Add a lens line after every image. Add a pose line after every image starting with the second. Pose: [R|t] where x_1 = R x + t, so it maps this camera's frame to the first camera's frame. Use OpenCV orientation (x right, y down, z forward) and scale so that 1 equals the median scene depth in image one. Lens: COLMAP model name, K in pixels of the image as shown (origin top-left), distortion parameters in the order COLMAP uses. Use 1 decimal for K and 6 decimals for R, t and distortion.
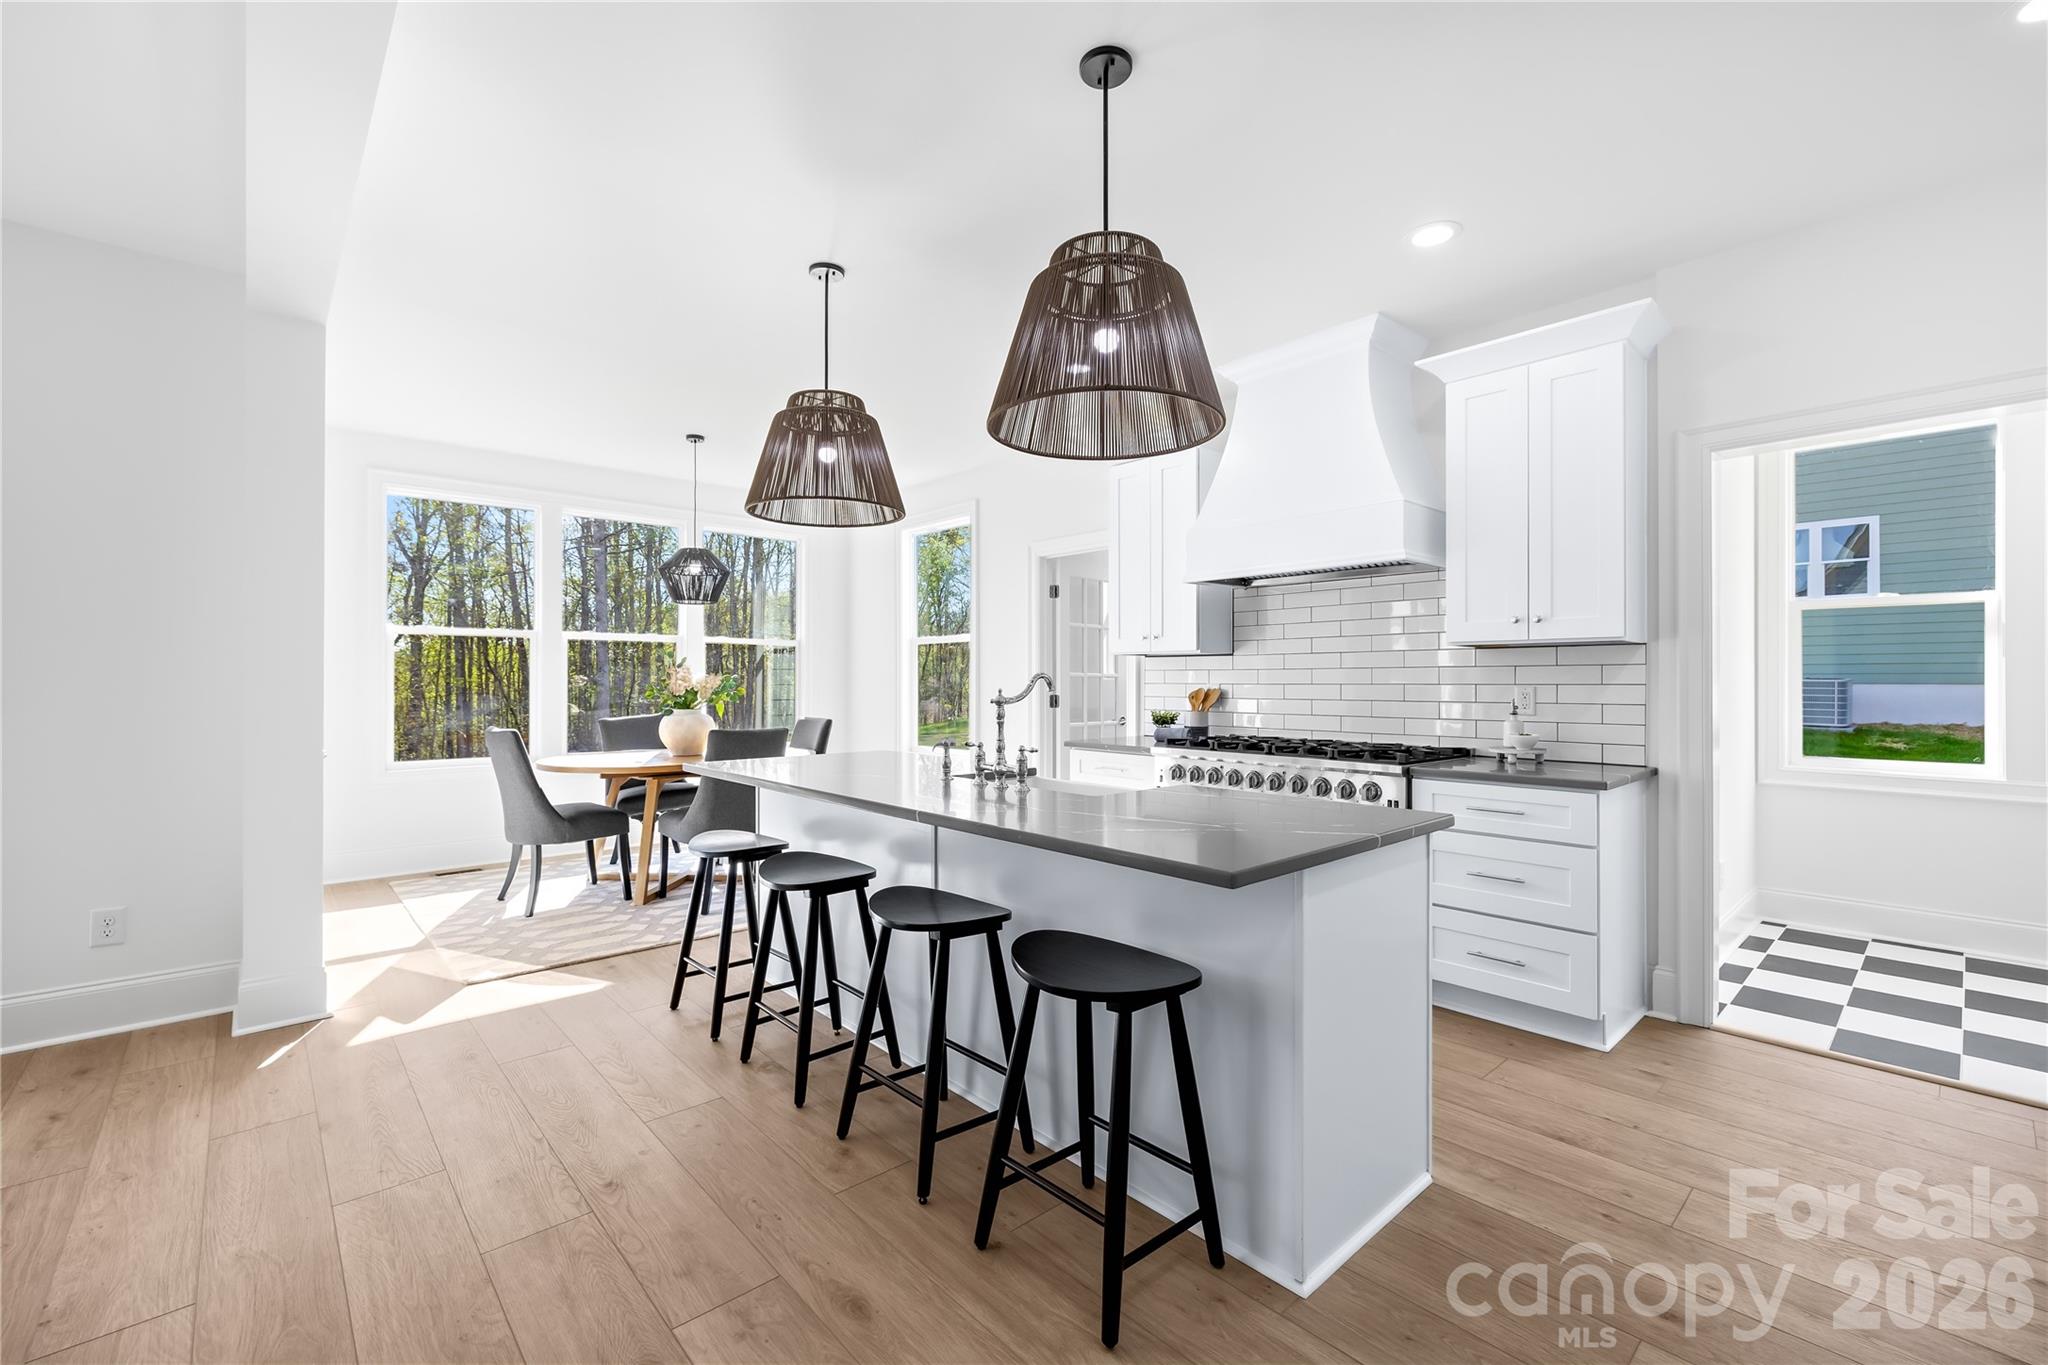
lens RADIAL K [[841.2, 0, 1001.3], [0, 841.2, 680.6], [0, 0, 1]] dist [-0.002069, -0.000143]
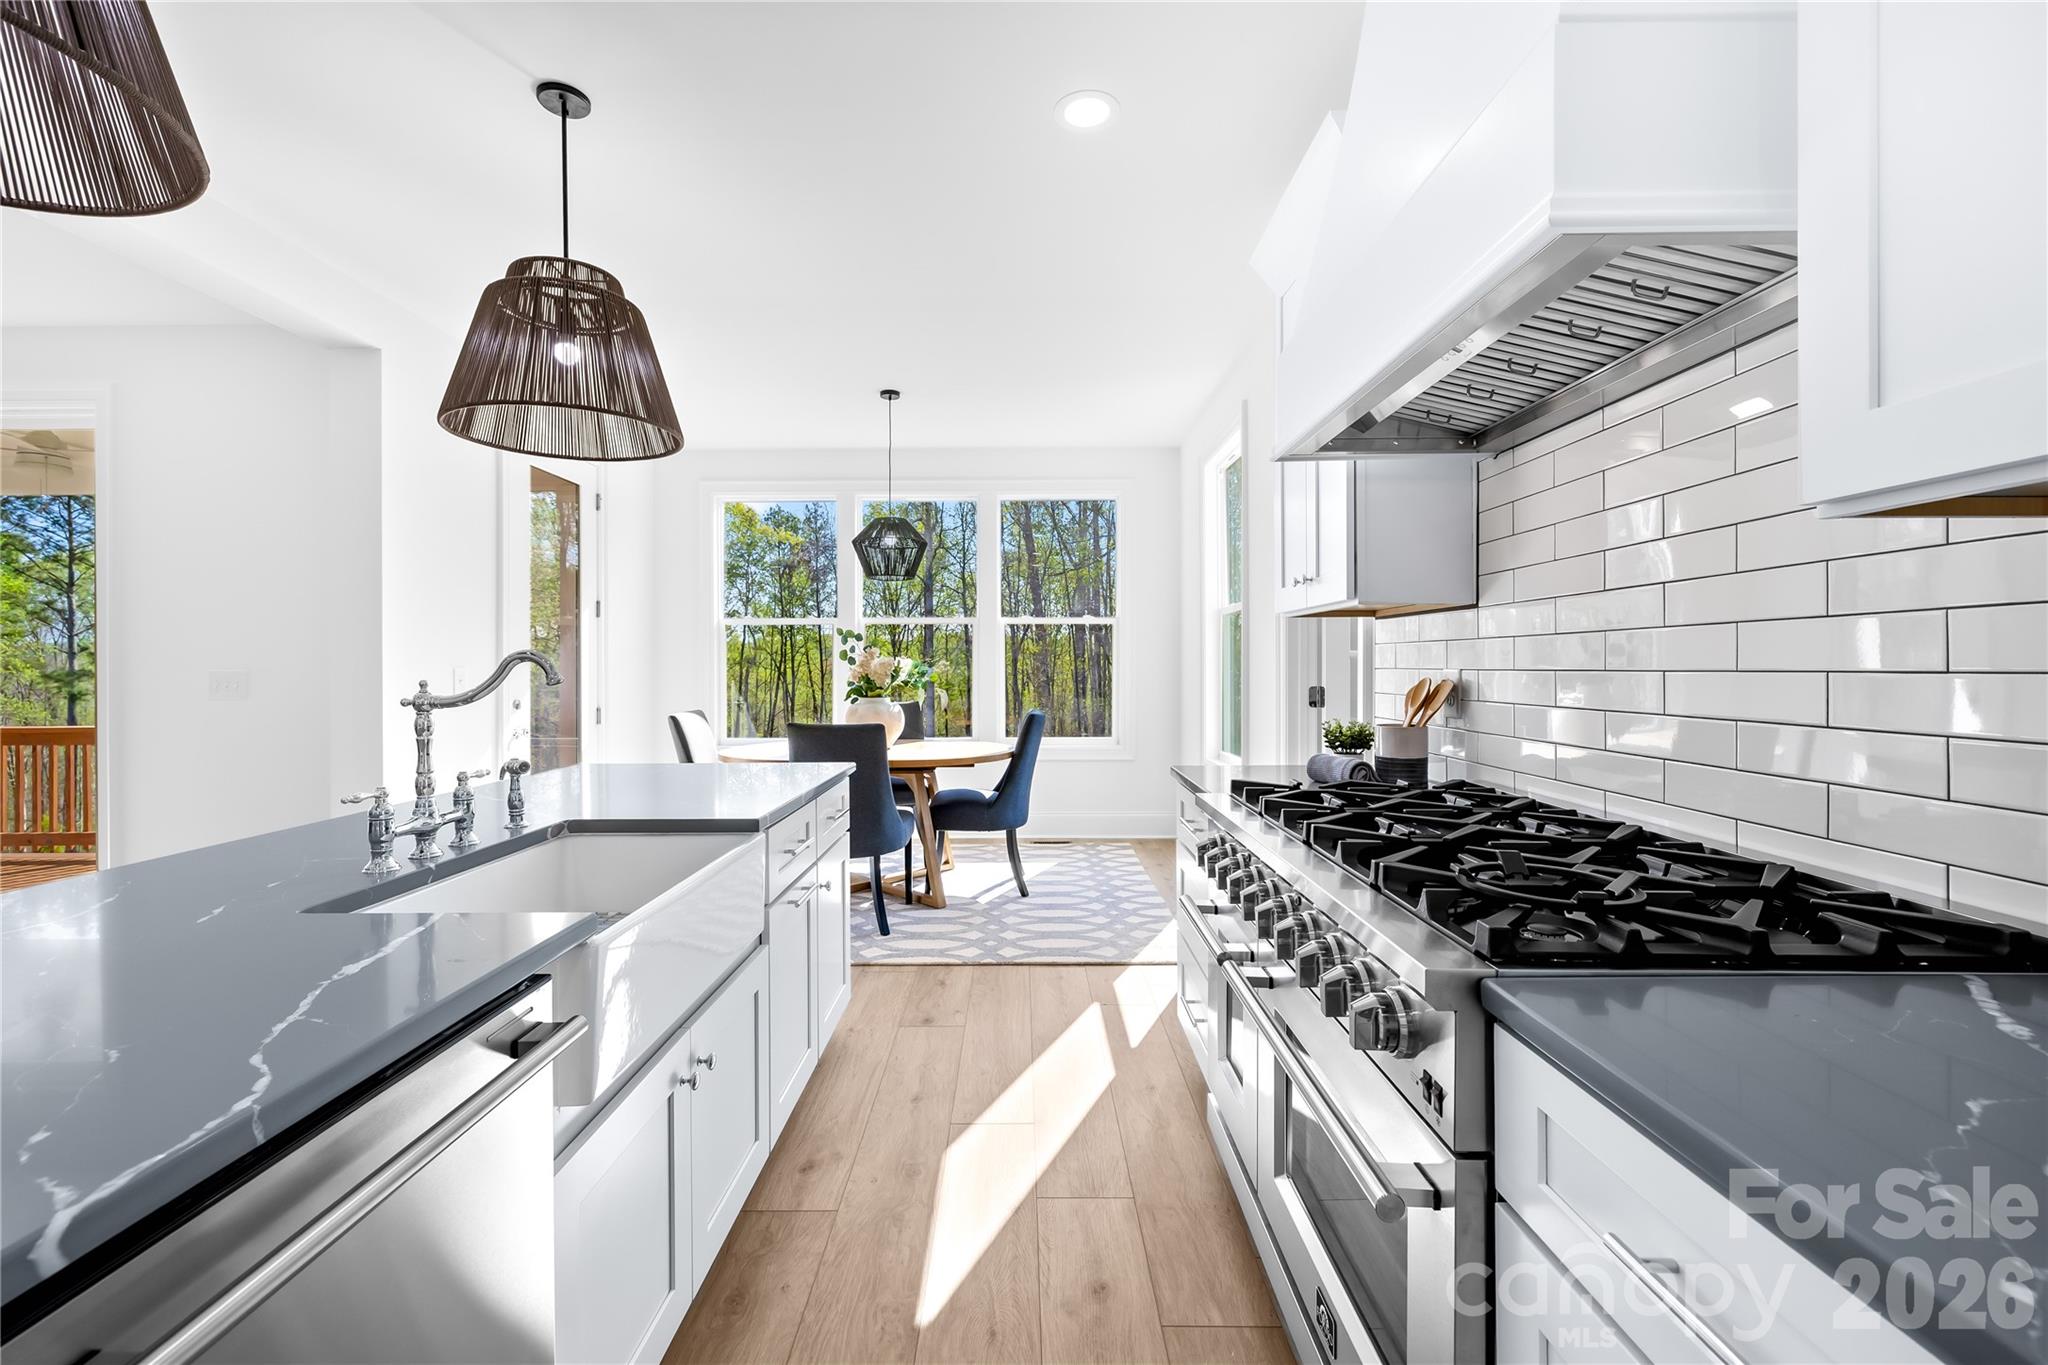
lens RADIAL K [[865.4, 0, 1022.4], [0, 865.4, 670.3], [0, 0, 1]] dist [-0.000383, -0.000591]
pose [[0.749643, 0.000402, -0.661843, 0.404200], [0.004075, 0.999978, 0.005222, 0.000325], [0.661830, -0.006611, 0.749625, 0.495855]]
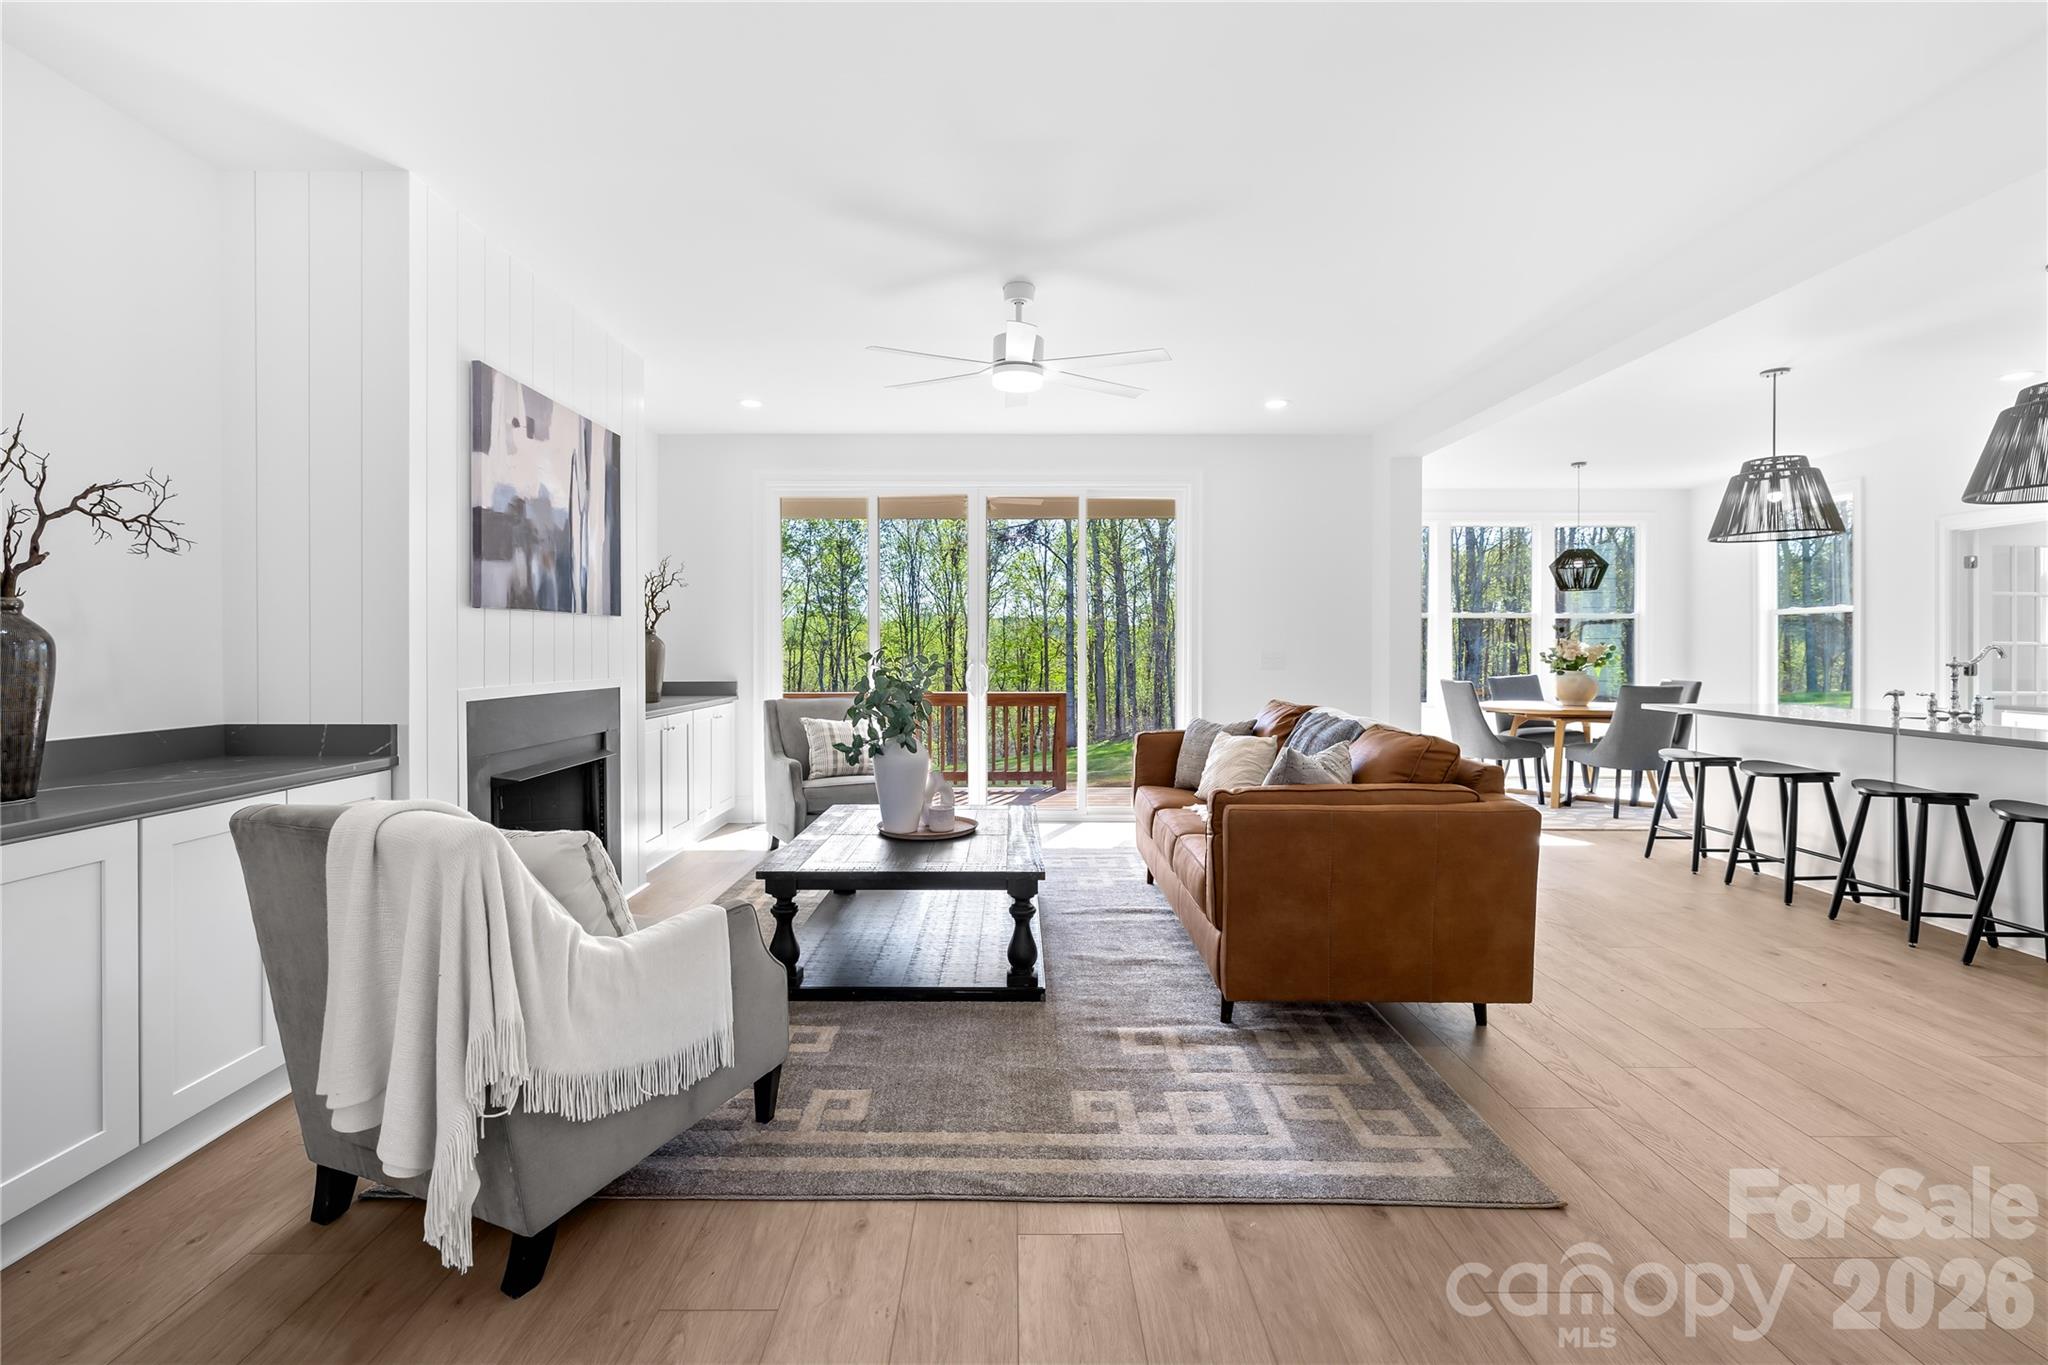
lens RADIAL K [[910.5, 0, 1013.1], [0, 910.5, 649.7], [0, 0, 1]] dist [-0.001140, 0.000133]
pose [[0.758302, 0.001546, -0.651901, -0.131516], [-0.000495, 0.999998, 0.001795, -0.002438], [0.651903, -0.001039, 0.758302, -0.793000]]
